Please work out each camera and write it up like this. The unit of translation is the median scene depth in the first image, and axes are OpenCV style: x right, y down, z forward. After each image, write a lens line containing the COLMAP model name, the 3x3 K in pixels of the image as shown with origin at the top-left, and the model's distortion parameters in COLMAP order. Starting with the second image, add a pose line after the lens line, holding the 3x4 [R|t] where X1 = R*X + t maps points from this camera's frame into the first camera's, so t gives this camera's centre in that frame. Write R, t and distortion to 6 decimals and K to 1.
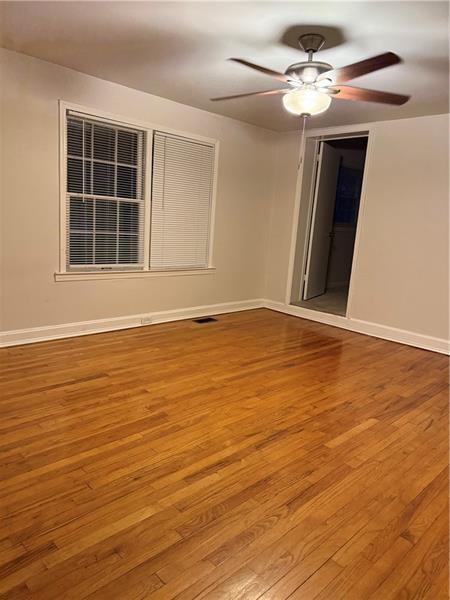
lens RADIAL K [[424.0, 0, 225.3], [0, 424.0, 301.5], [0, 0, 1]] dist [0.067329, -0.069337]
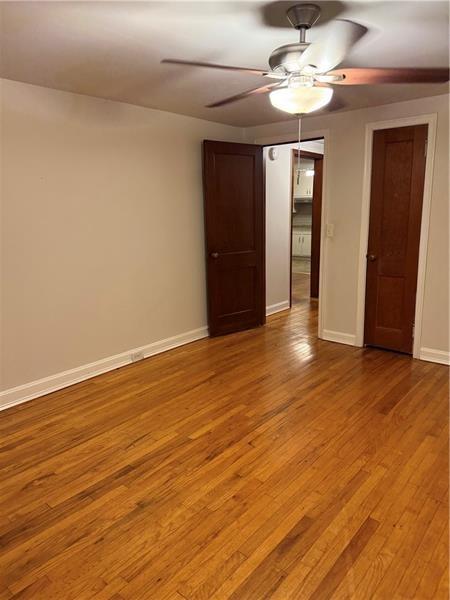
lens RADIAL K [[424.0, 0, 225.3], [0, 424.0, 301.5], [0, 0, 1]] dist [0.067329, -0.069337]
pose [[-0.995028, -0.033746, -0.093705, 0.400588], [-0.067678, 0.919351, 0.387574, -0.435799], [0.073069, 0.391988, -0.917064, 1.929098]]
